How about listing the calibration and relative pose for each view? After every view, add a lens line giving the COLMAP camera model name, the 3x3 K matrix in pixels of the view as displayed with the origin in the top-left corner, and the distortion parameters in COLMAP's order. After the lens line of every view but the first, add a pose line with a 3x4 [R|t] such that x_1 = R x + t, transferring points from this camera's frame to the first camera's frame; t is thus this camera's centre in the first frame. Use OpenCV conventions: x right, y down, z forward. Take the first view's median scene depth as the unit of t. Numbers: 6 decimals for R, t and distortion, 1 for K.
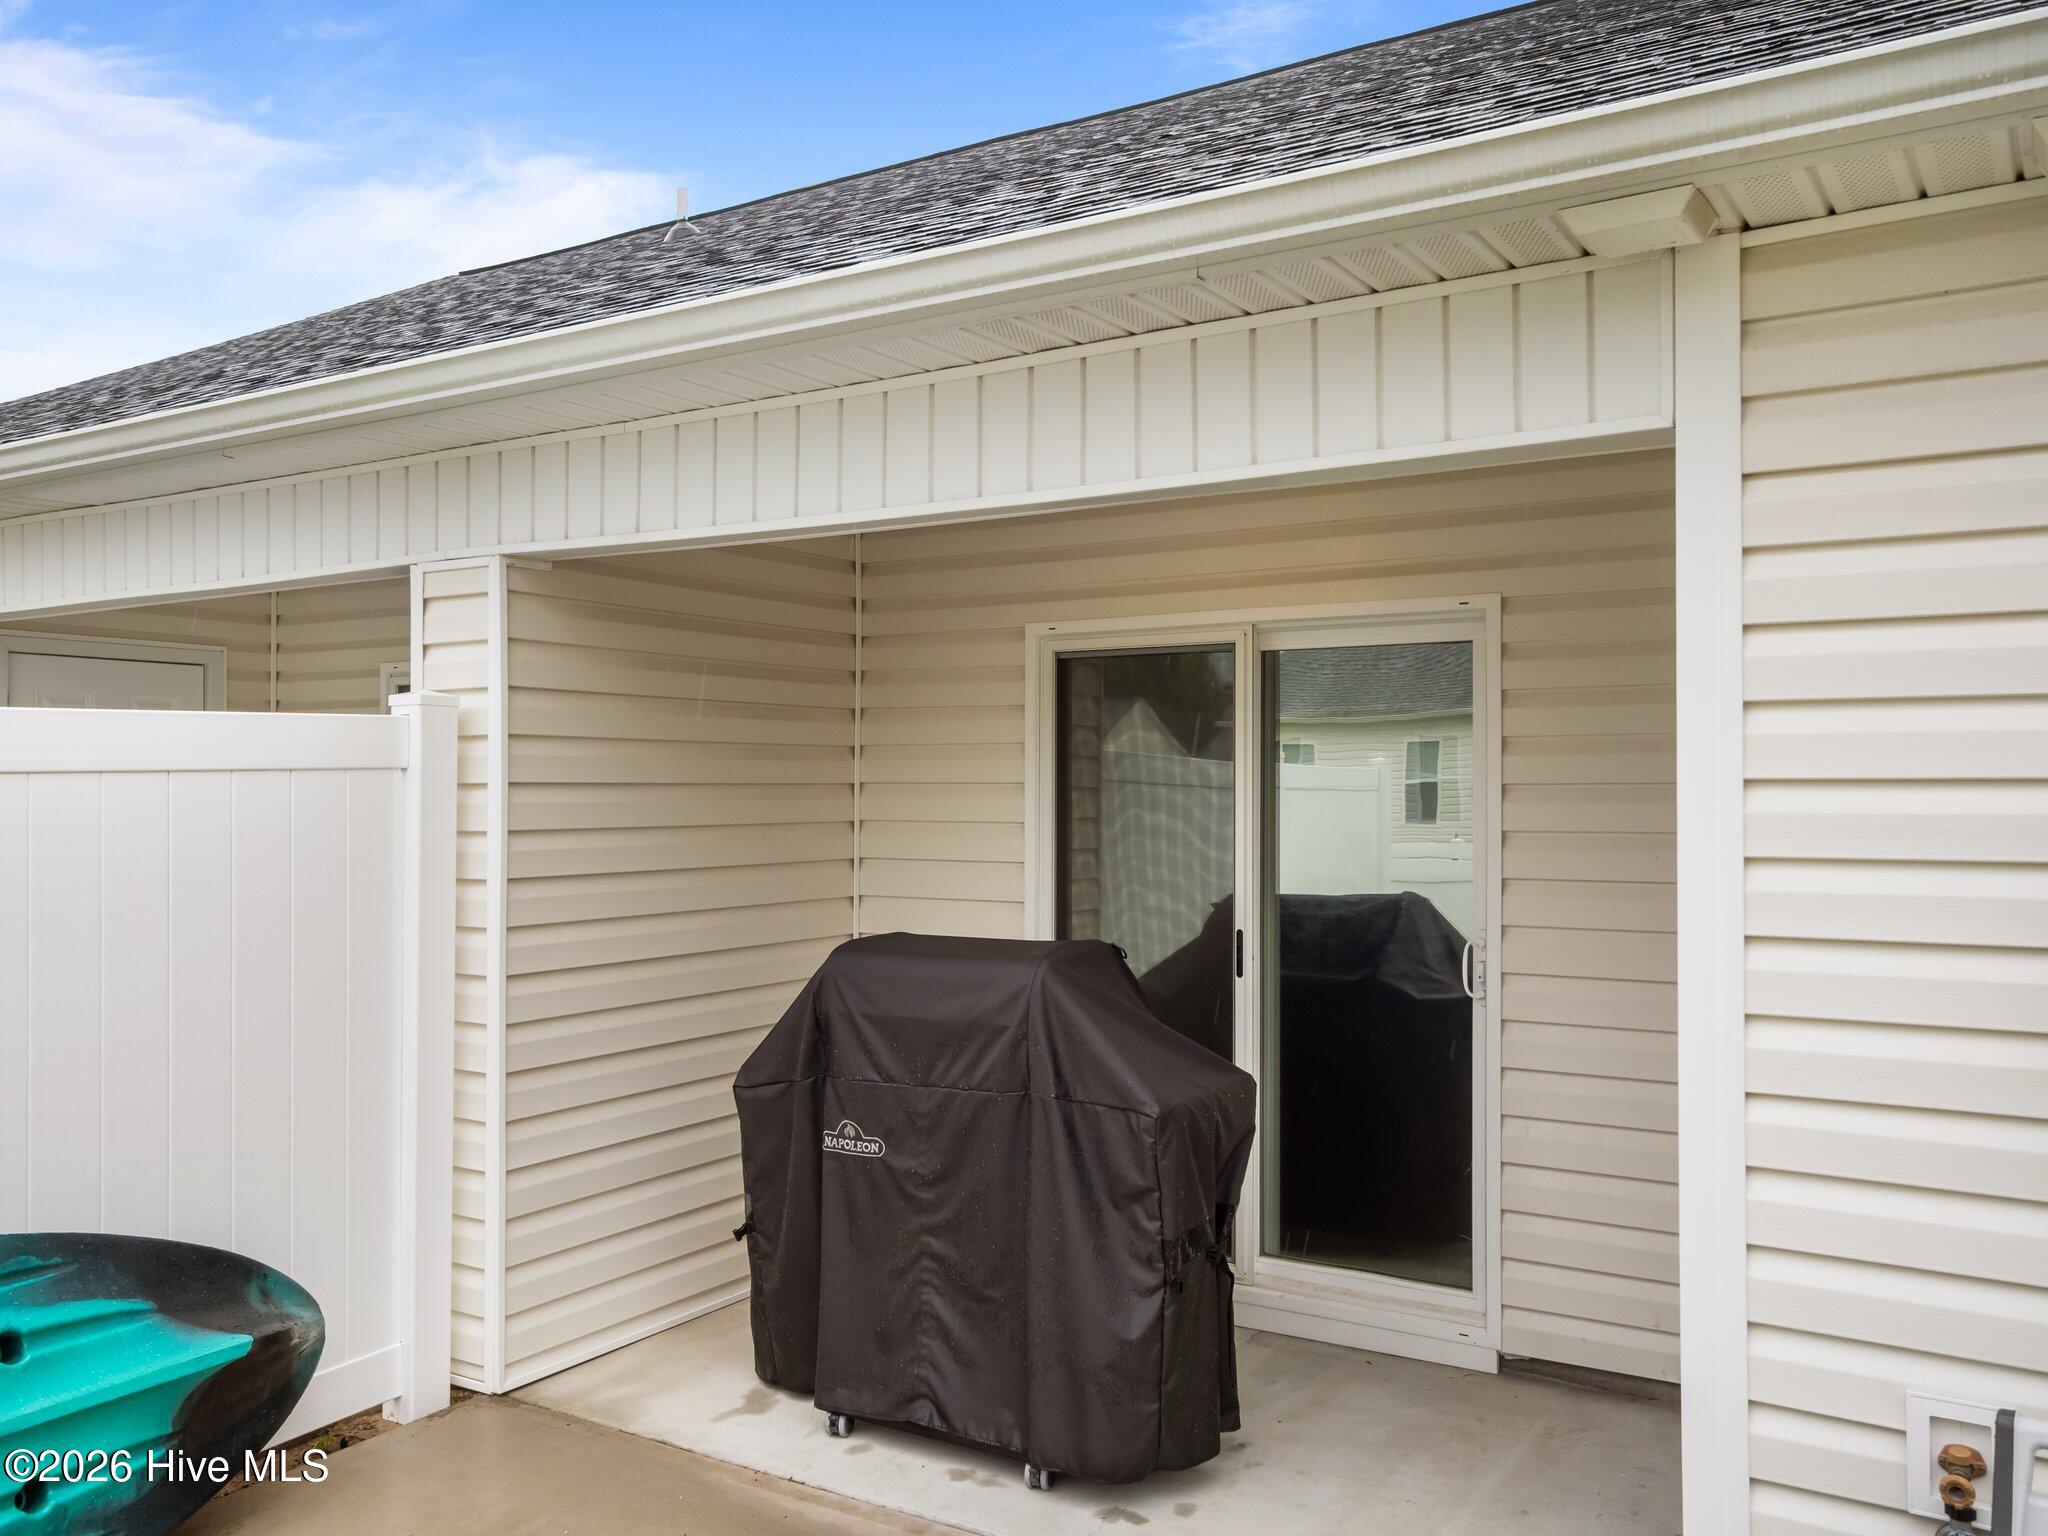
lens RADIAL K [[1650.1, 0, 1027.8], [0, 1650.1, 783.3], [0, 0, 1]] dist [0.023535, -0.004945]
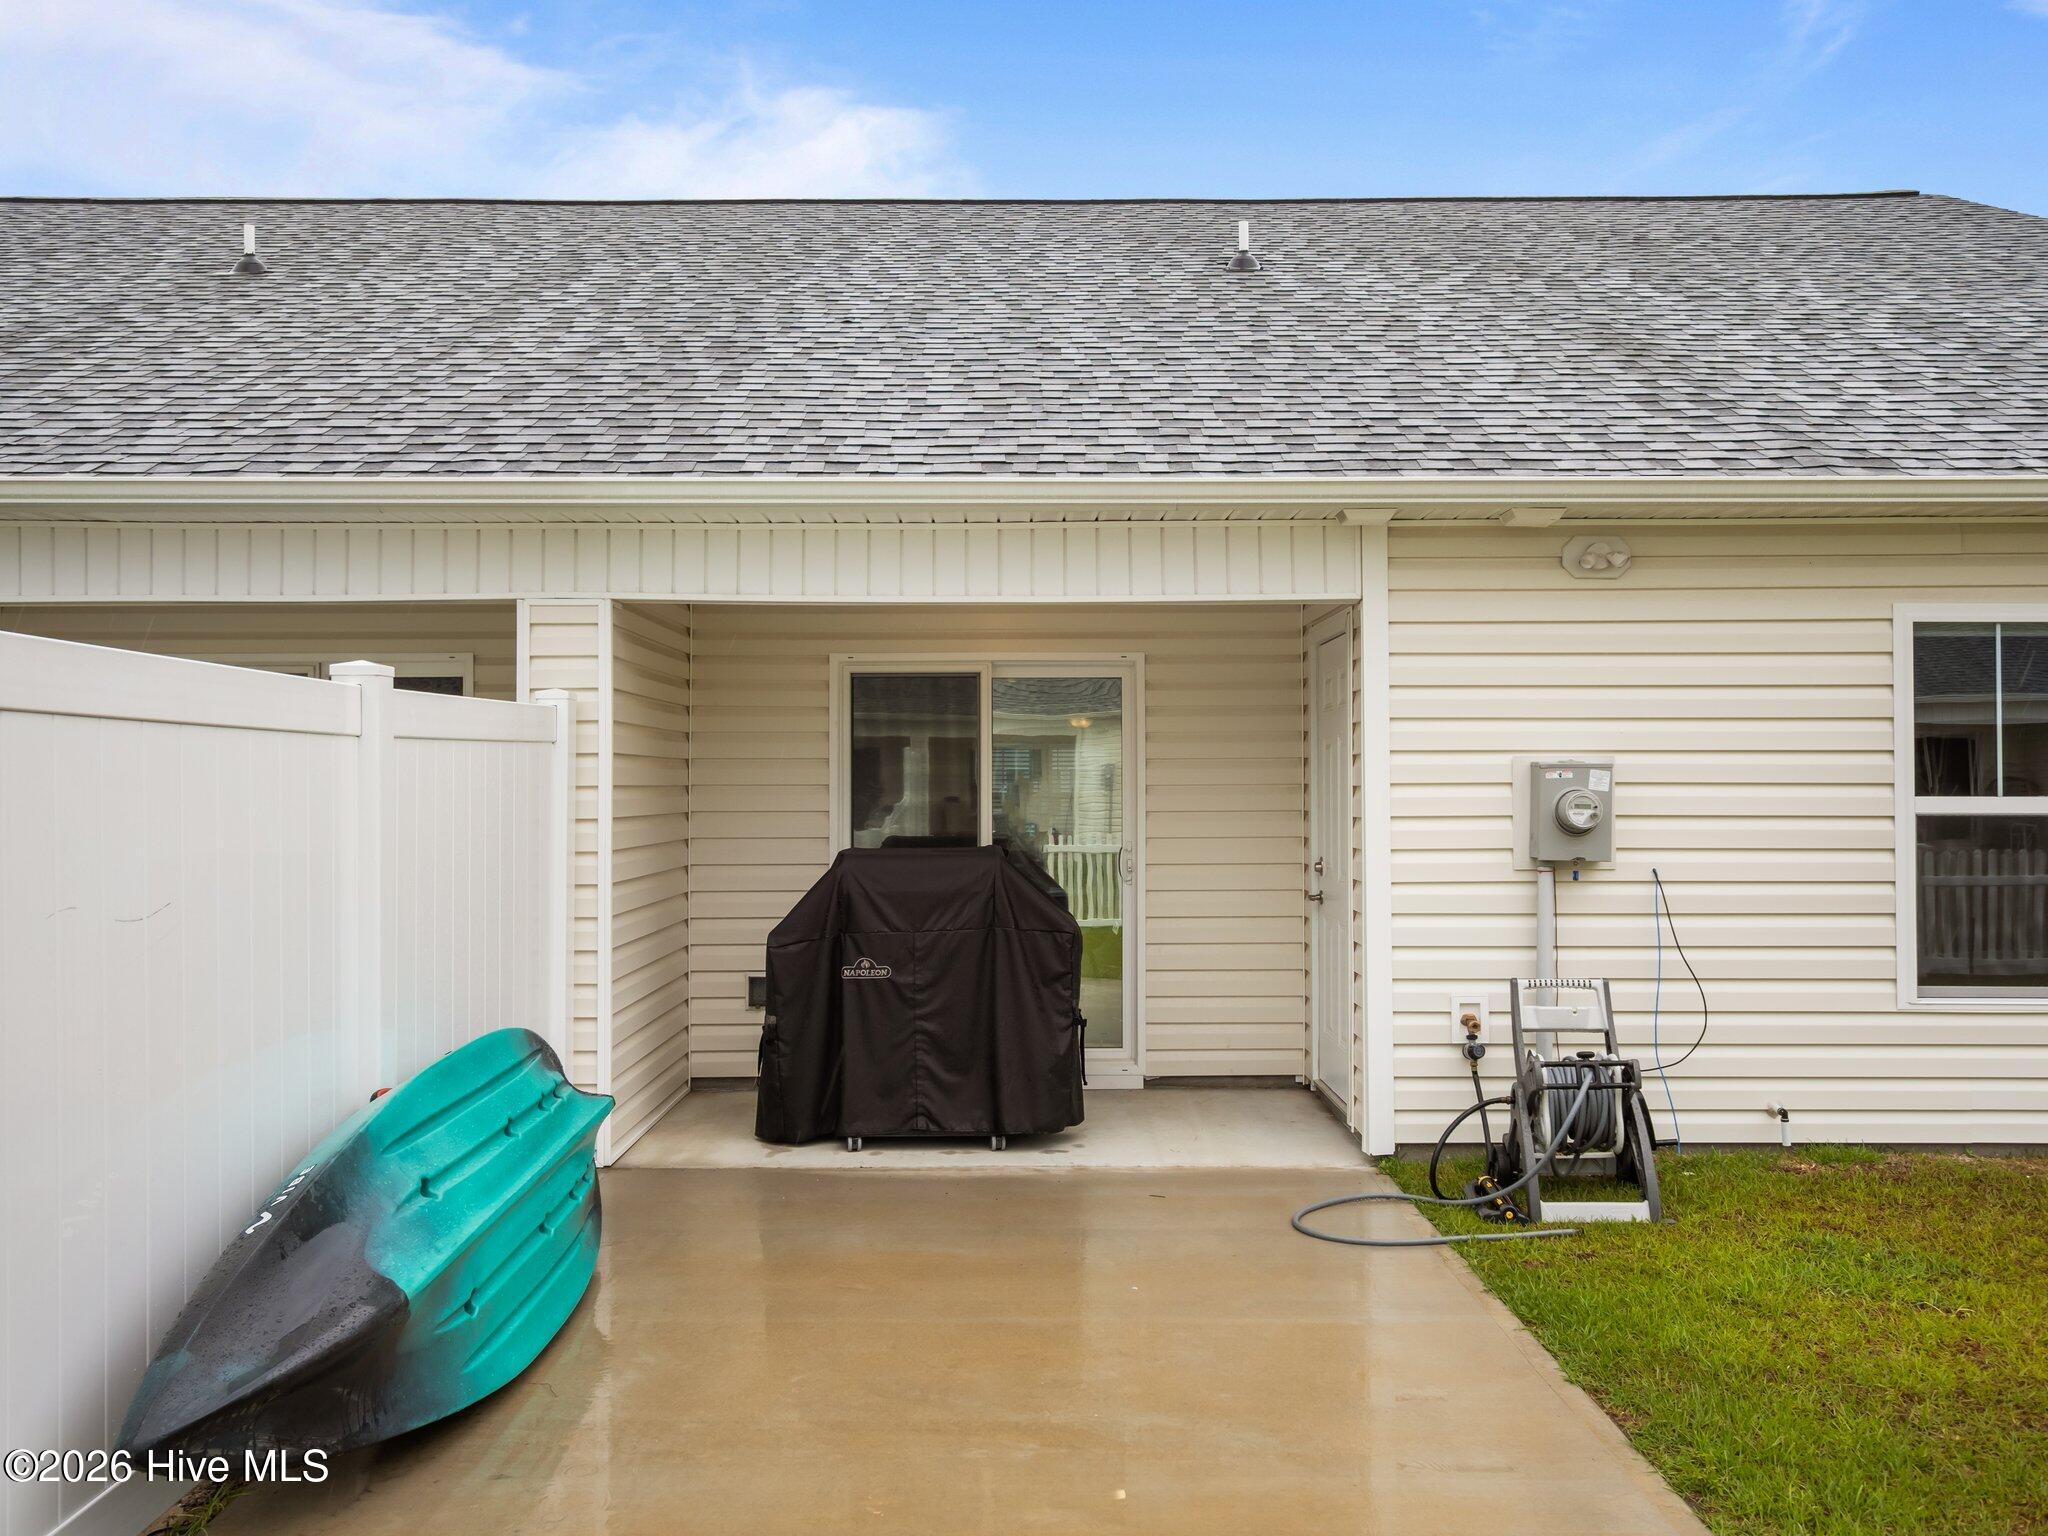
lens RADIAL K [[1650.1, 0, 1027.8], [0, 1650.1, 783.3], [0, 0, 1]] dist [0.023535, -0.004945]
pose [[0.843757, -0.001235, 0.536724, -0.807609], [0.001881, 0.999998, -0.000656, 0.028762], [-0.536722, 0.001563, 0.843758, -0.453186]]
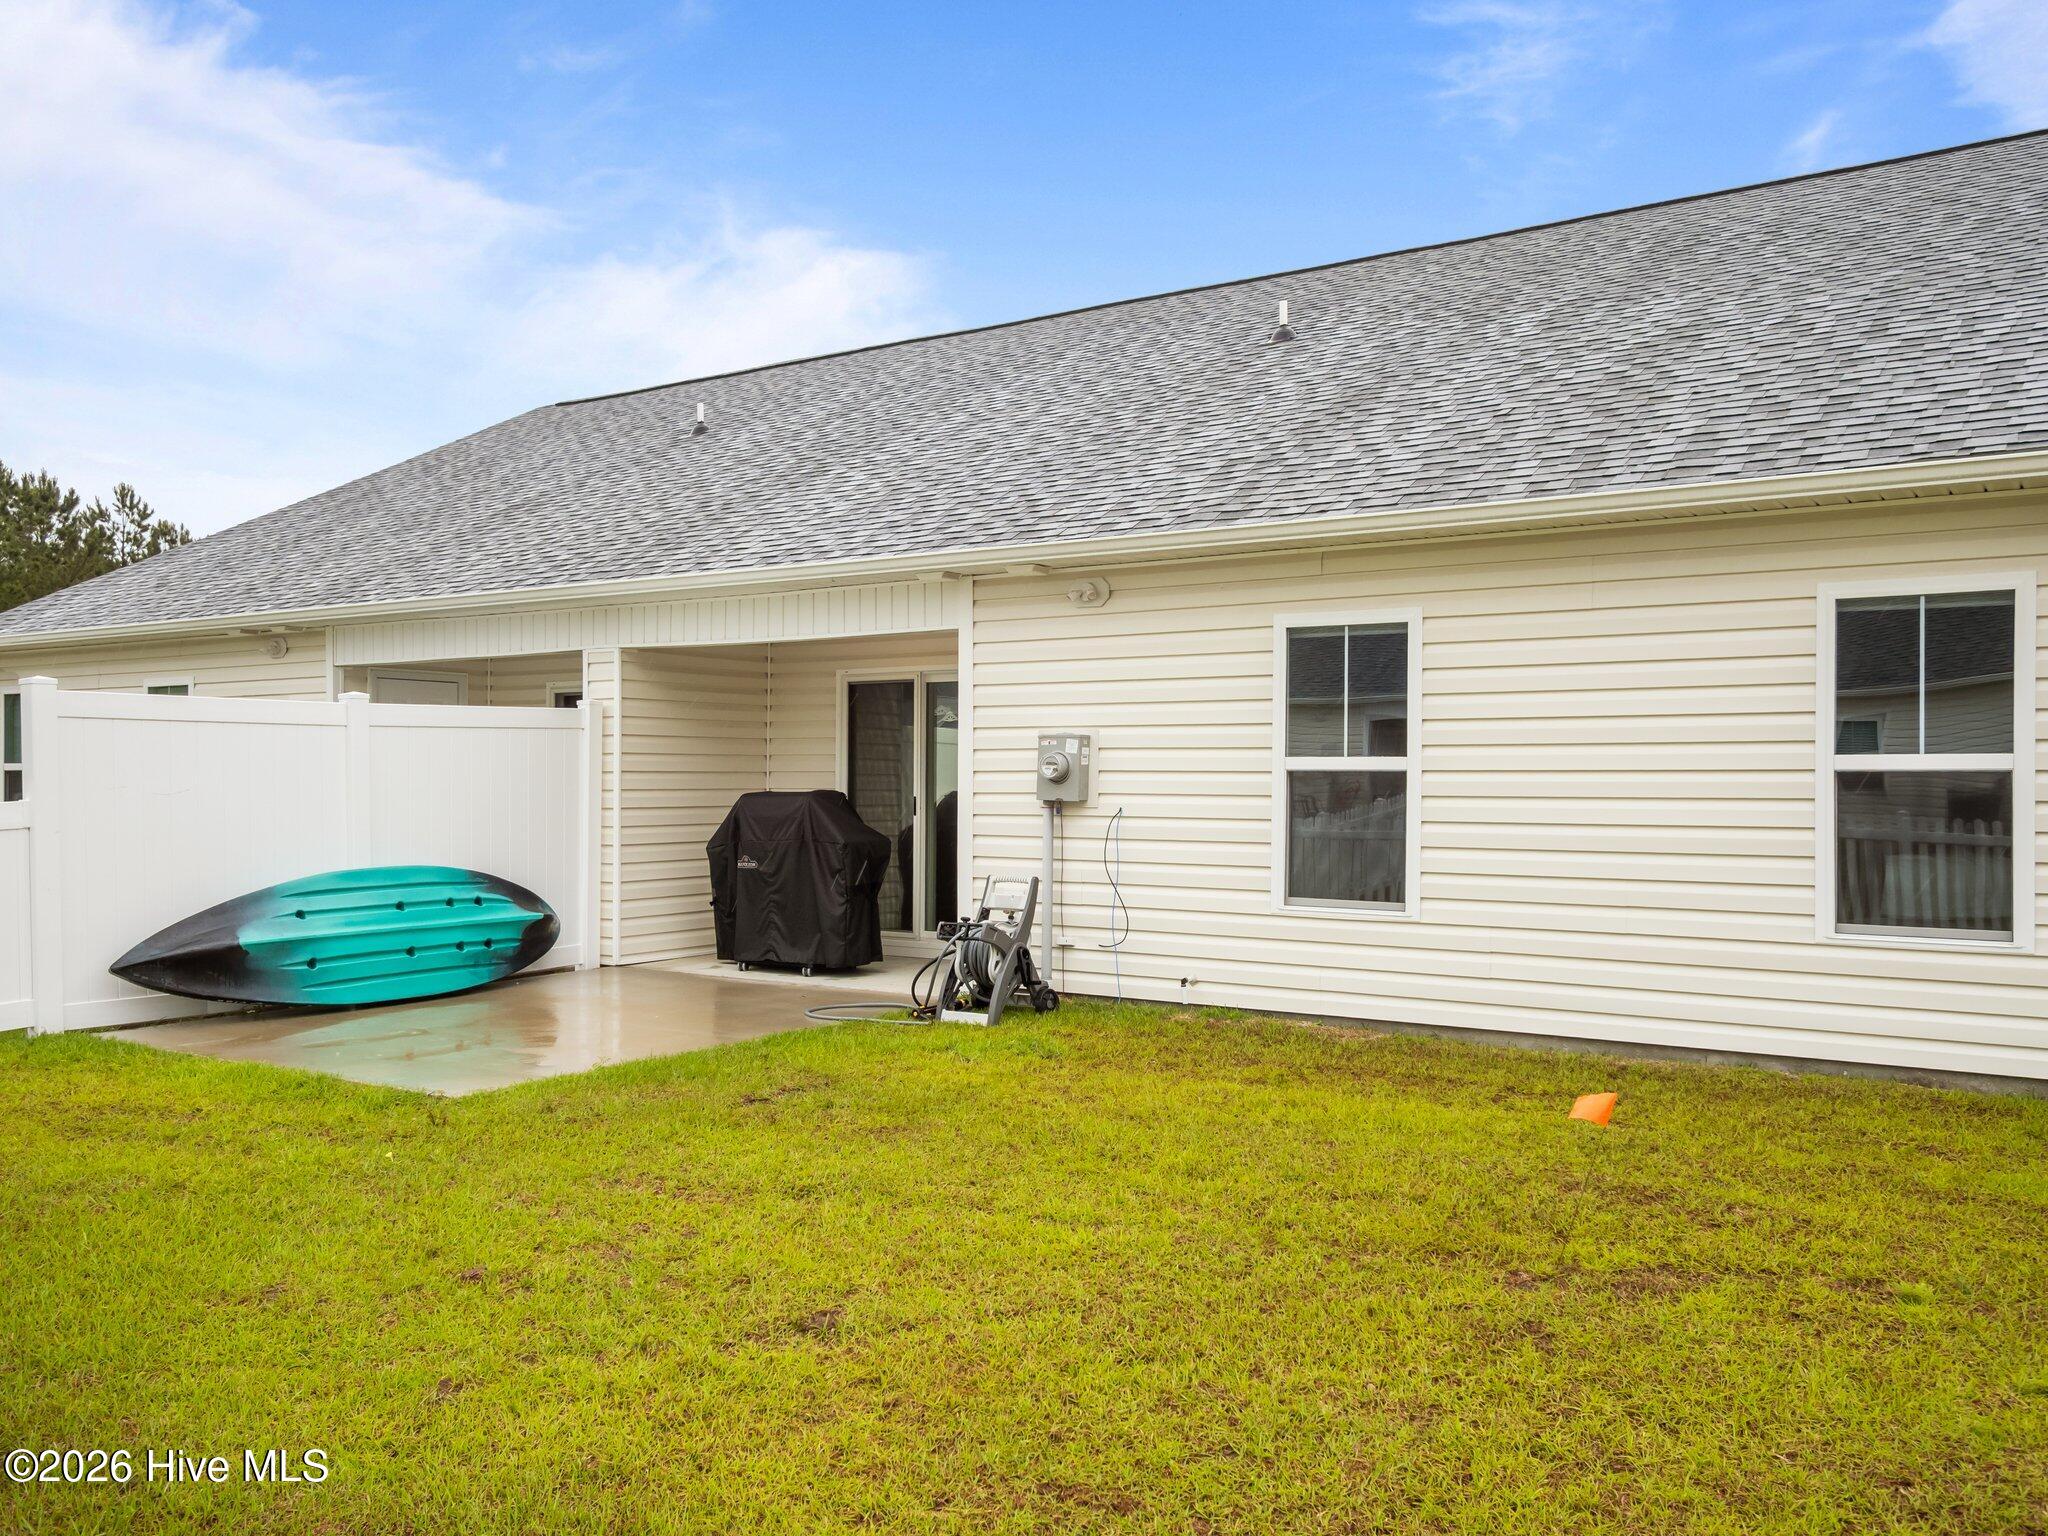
lens RADIAL K [[1650.1, 0, 1027.8], [0, 1650.1, 783.3], [0, 0, 1]] dist [0.023535, -0.004945]
pose [[0.999493, 0.002711, -0.031737, 0.423884], [-0.002545, 0.999983, 0.005245, 0.063648], [0.031750, -0.005161, 0.999483, -1.642479]]
